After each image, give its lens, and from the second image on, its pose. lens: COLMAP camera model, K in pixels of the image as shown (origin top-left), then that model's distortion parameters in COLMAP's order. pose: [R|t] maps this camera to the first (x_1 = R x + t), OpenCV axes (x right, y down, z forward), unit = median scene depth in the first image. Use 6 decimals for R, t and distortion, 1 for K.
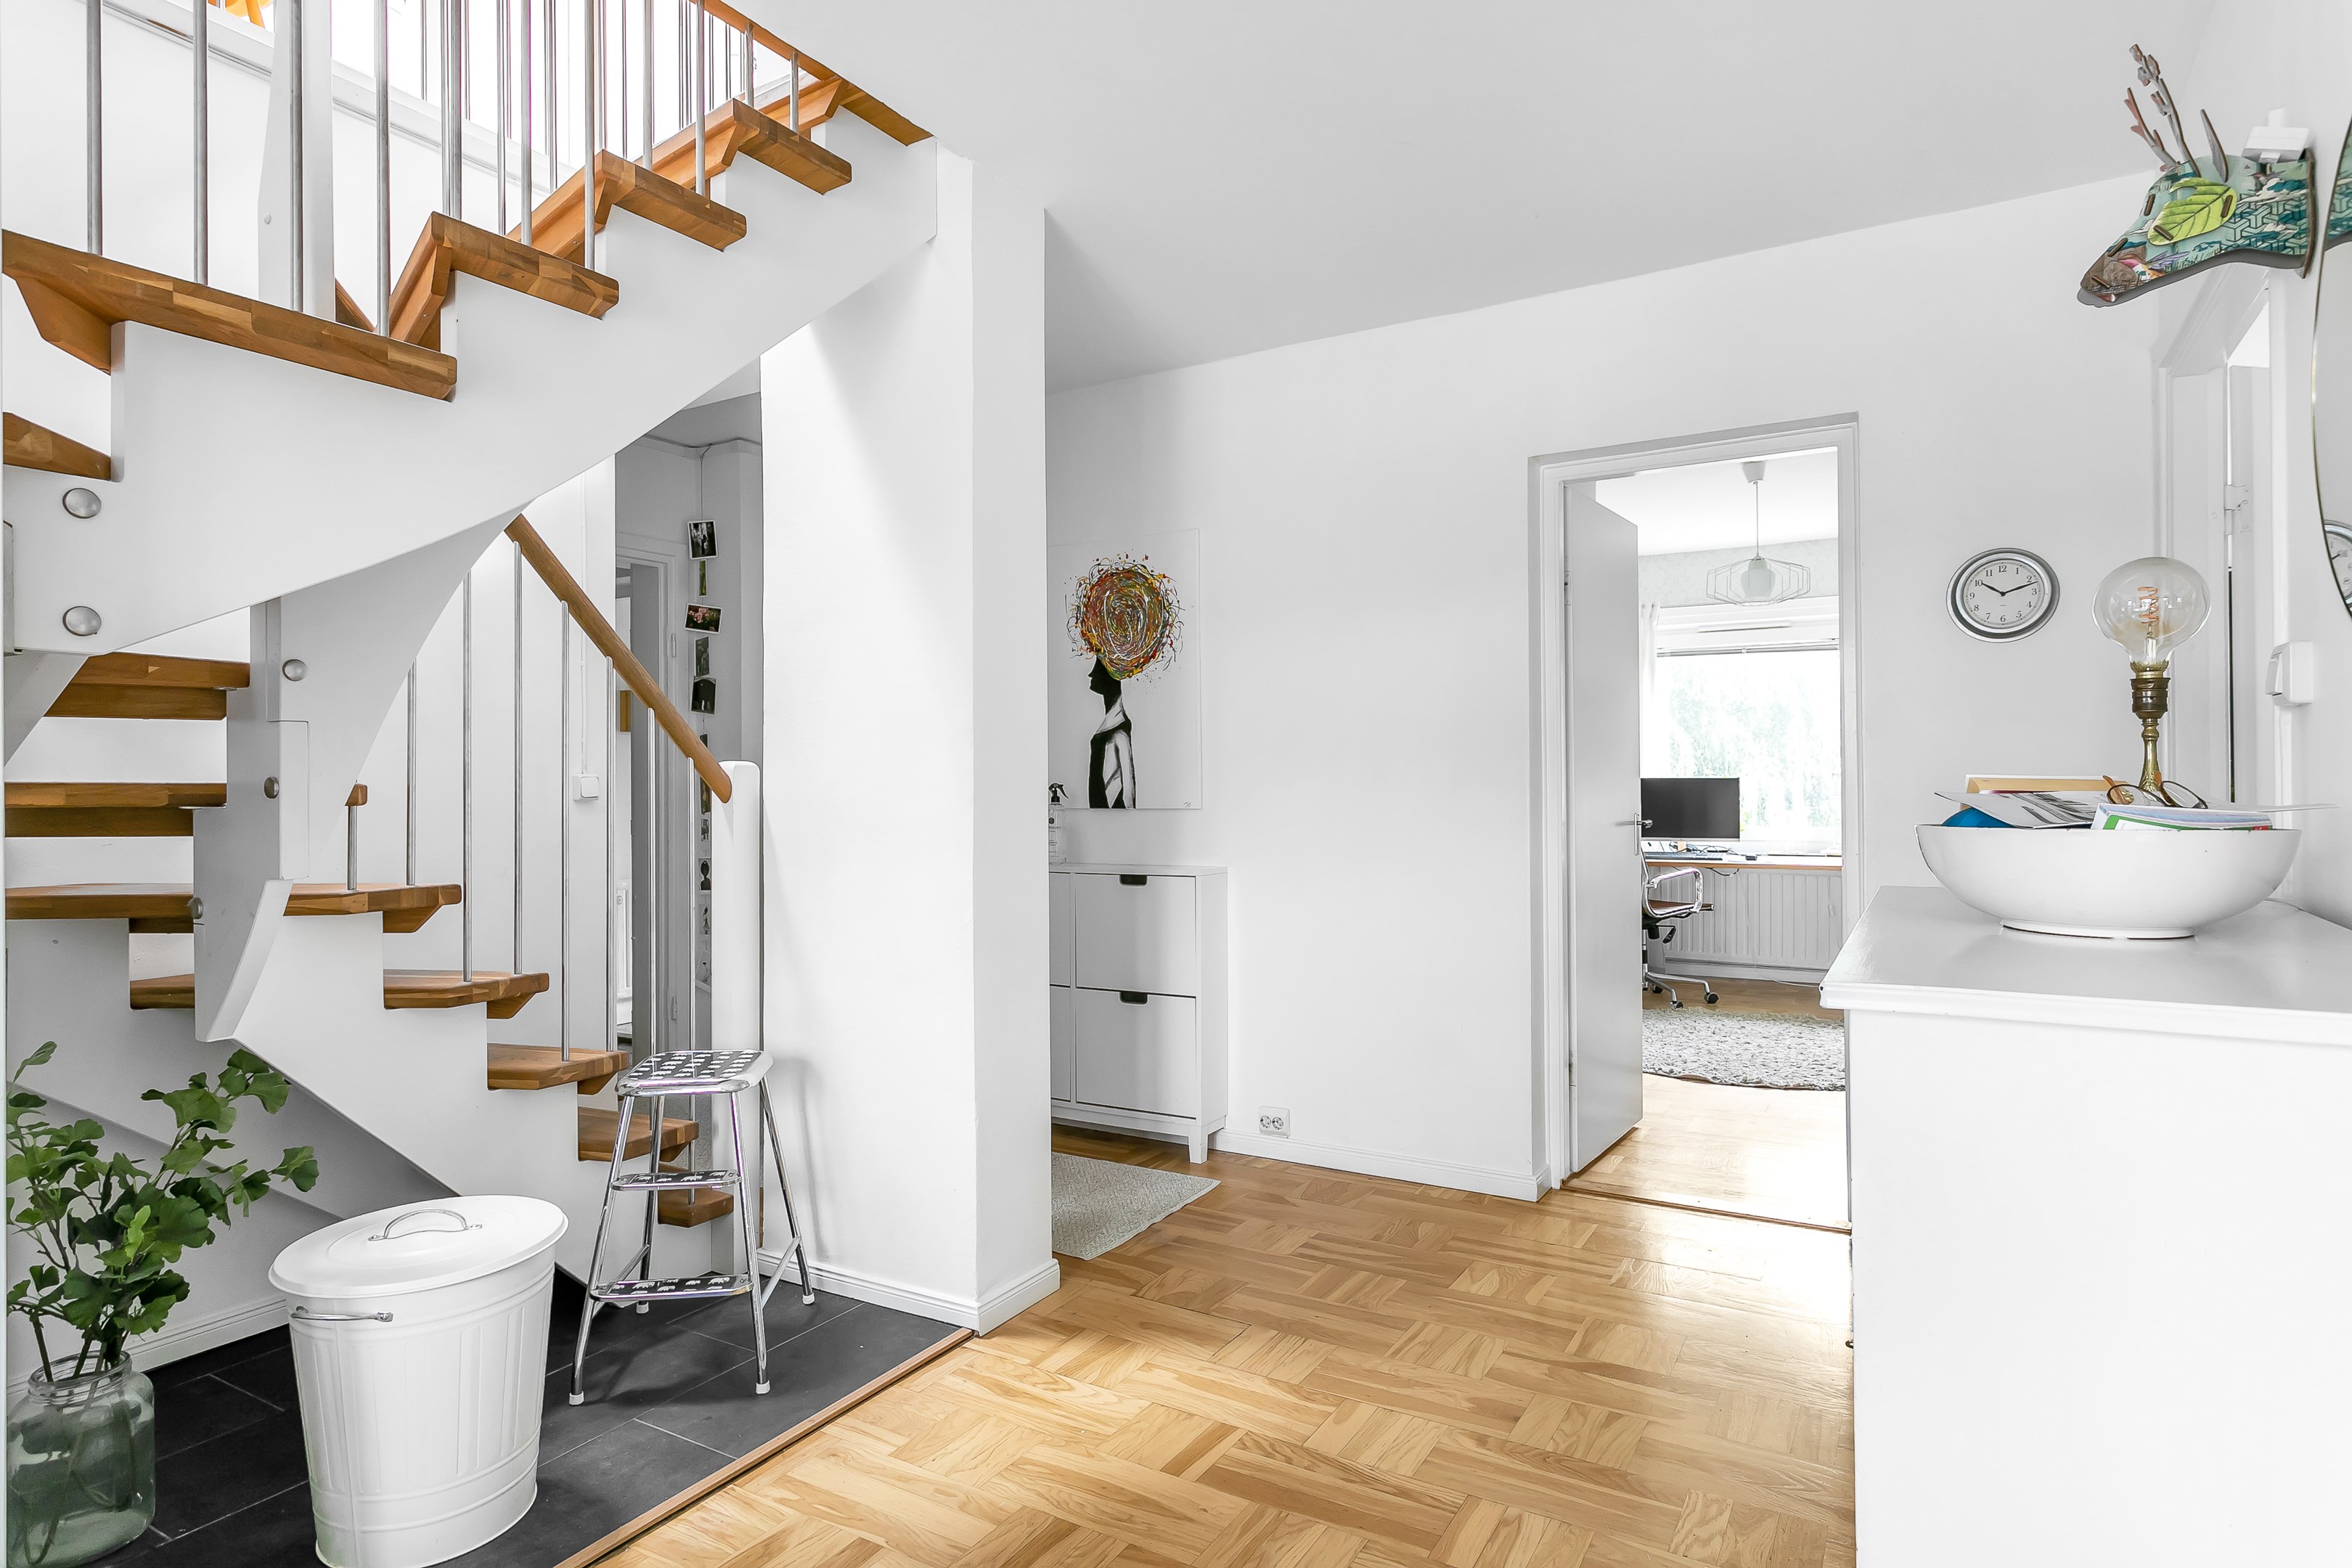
lens RADIAL K [[1287.0, 0, 1168.2], [0, 1287.0, 789.6], [0, 0, 1]] dist [0.000662, 0.000260]
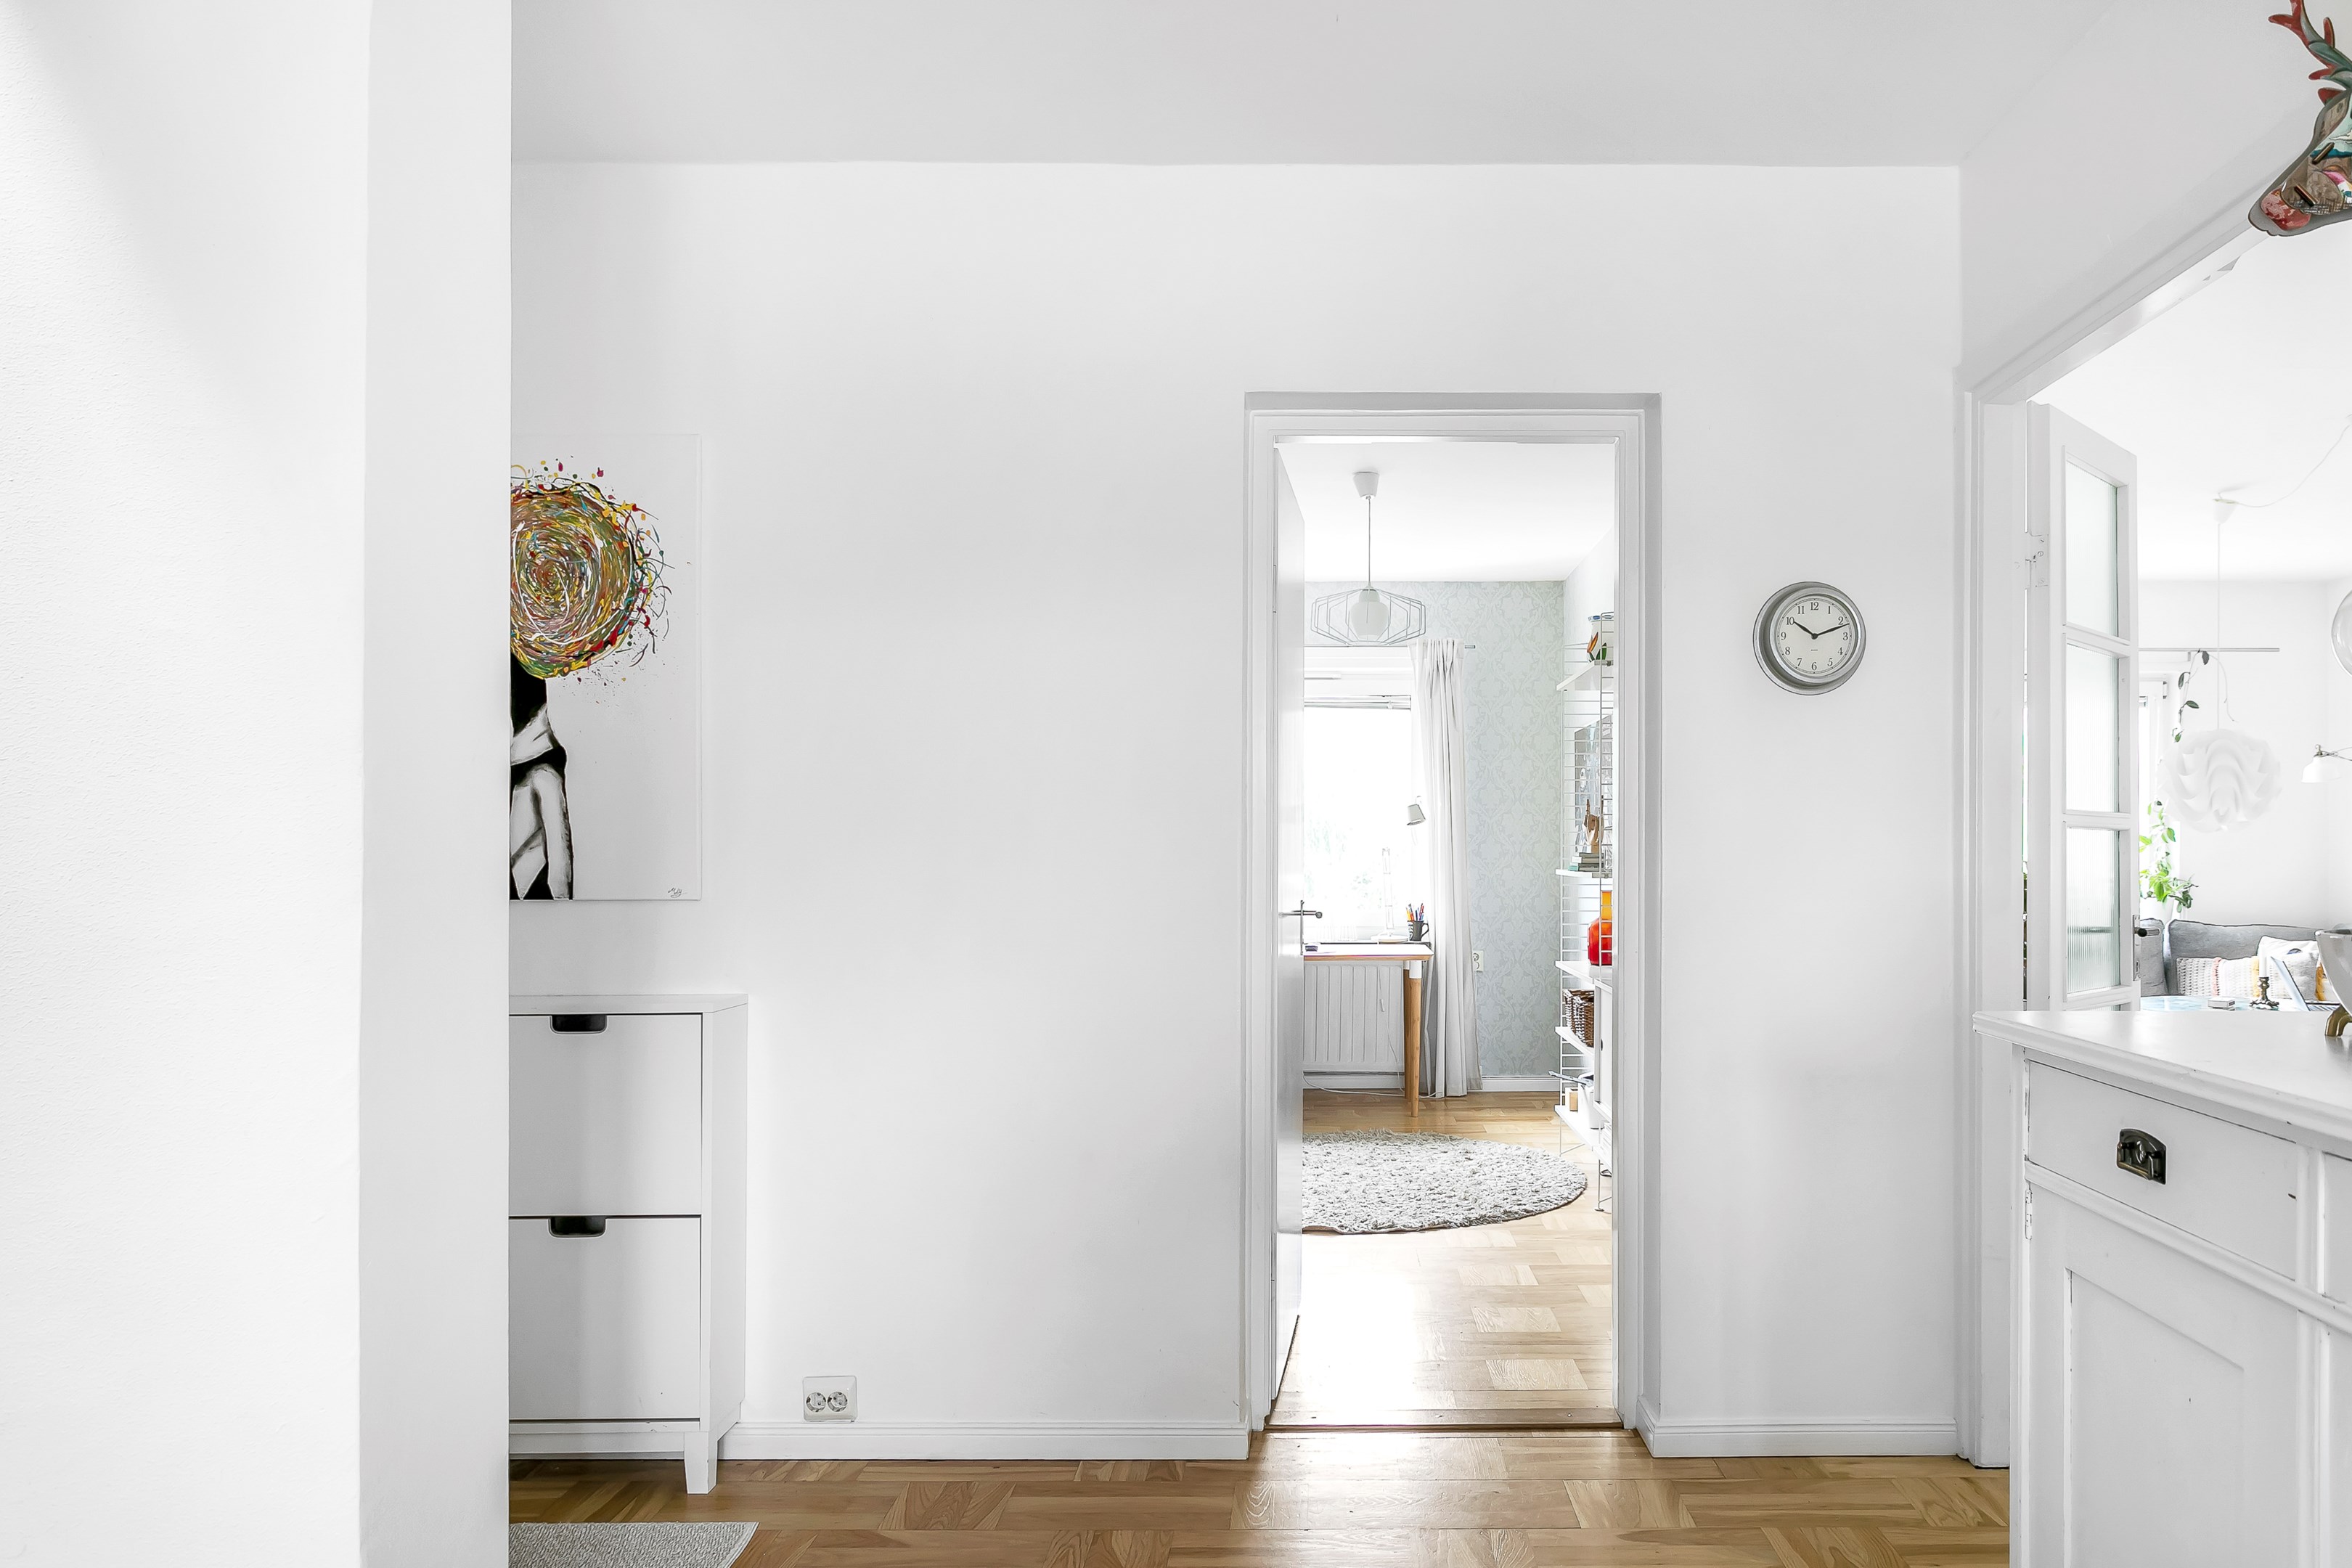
lens RADIAL K [[1439.0, 0, 1242.6], [0, 1439.0, 853.8], [0, 0, 1]] dist [-0.004059, 0.000252]
pose [[0.852964, 0.007085, 0.521922, -0.109260], [-0.003553, 0.999964, -0.007767, -0.002075], [-0.521958, 0.004771, 0.852958, 0.289546]]
